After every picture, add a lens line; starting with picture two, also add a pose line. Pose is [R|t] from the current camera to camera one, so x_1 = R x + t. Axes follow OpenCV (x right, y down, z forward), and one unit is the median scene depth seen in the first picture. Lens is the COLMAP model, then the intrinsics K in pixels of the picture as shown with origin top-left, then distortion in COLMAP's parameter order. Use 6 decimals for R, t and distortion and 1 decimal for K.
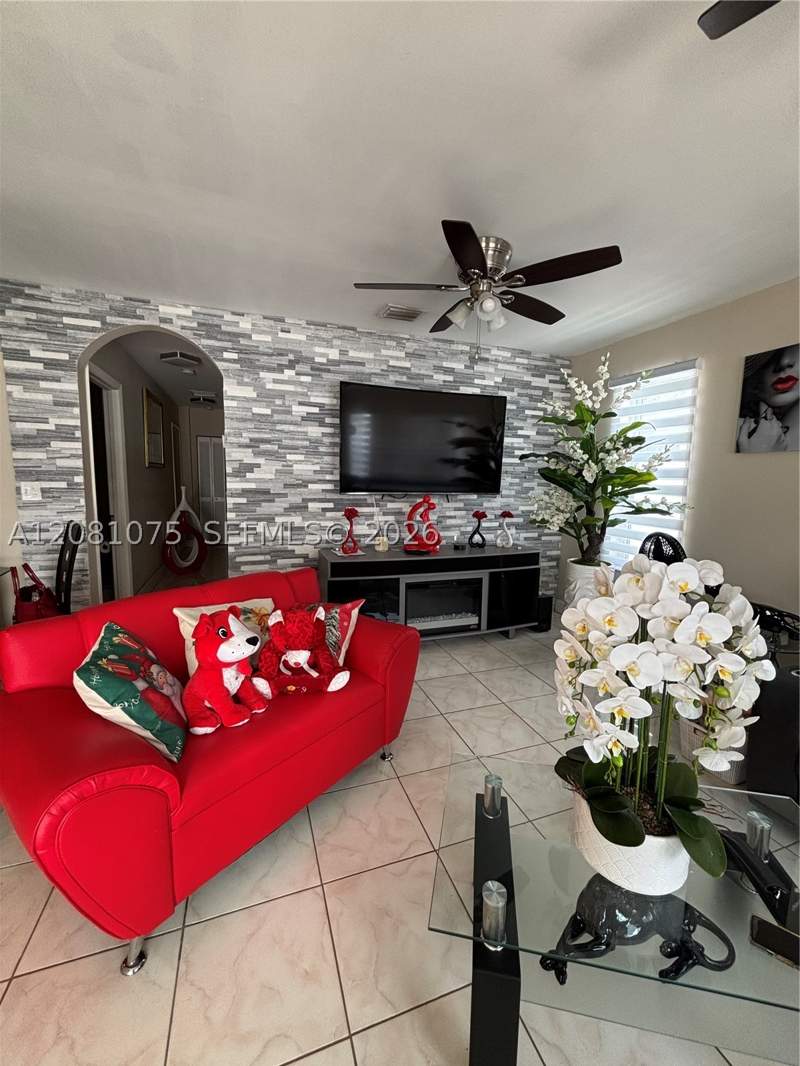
lens RADIAL K [[427.8, 0, 401.5], [0, 427.8, 536.8], [0, 0, 1]] dist [-0.000650, -0.000433]
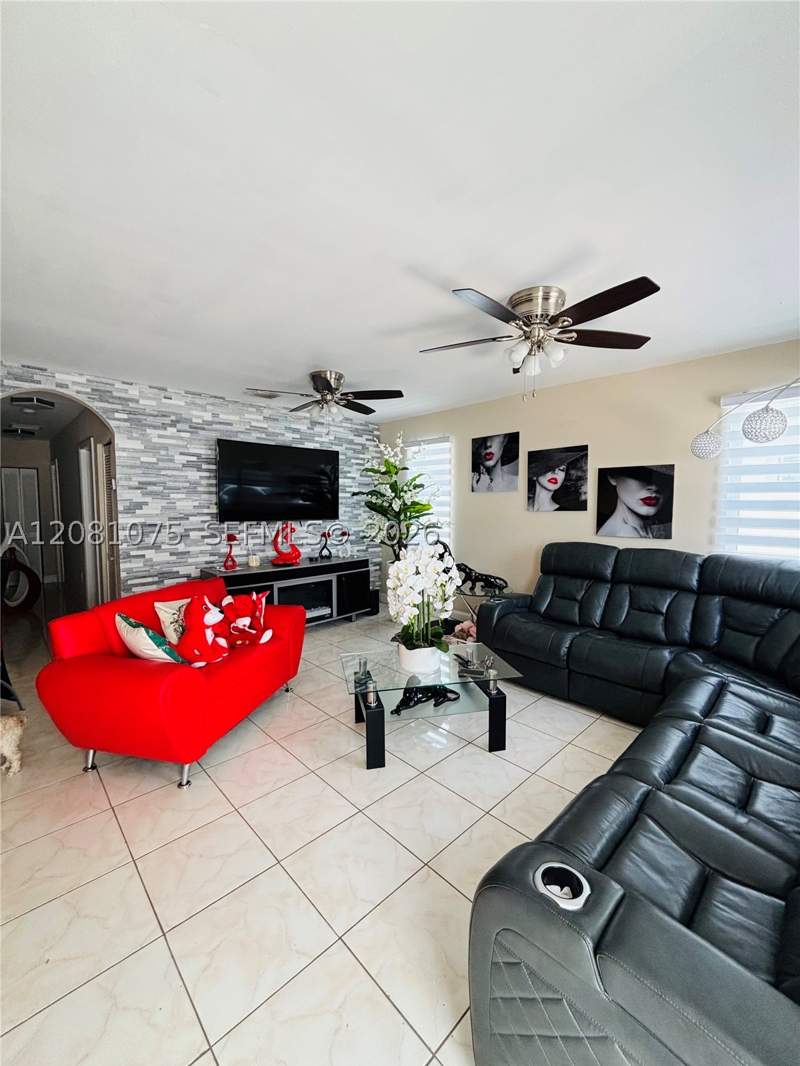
lens RADIAL K [[427.8, 0, 401.5], [0, 427.8, 536.8], [0, 0, 1]] dist [-0.000650, -0.000433]
pose [[0.913639, -0.051743, 0.403221, -0.168429], [0.073777, 0.996500, -0.039293, 0.029879], [-0.399777, 0.065649, 0.914259, -0.403003]]
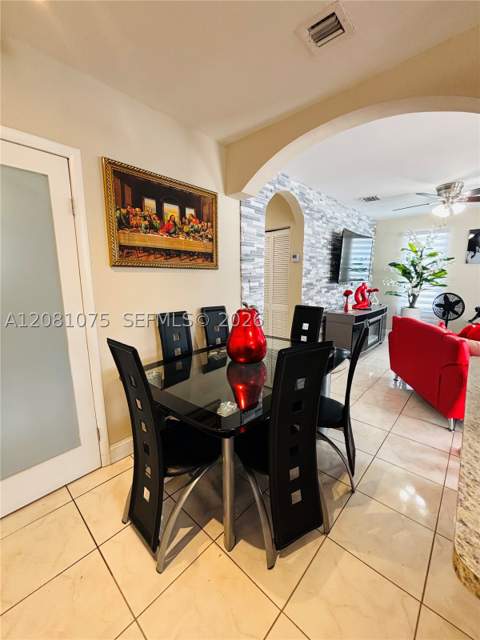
lens RADIAL K [[256.8, 0, 240.9], [0, 256.8, 322.3], [0, 0, 1]] dist [-0.000650, -0.000433]
pose [[0.887343, -0.106704, 0.448594, -1.151853], [0.084672, 0.994020, 0.068953, -0.042812], [-0.453269, -0.023202, 0.891072, 0.120408]]
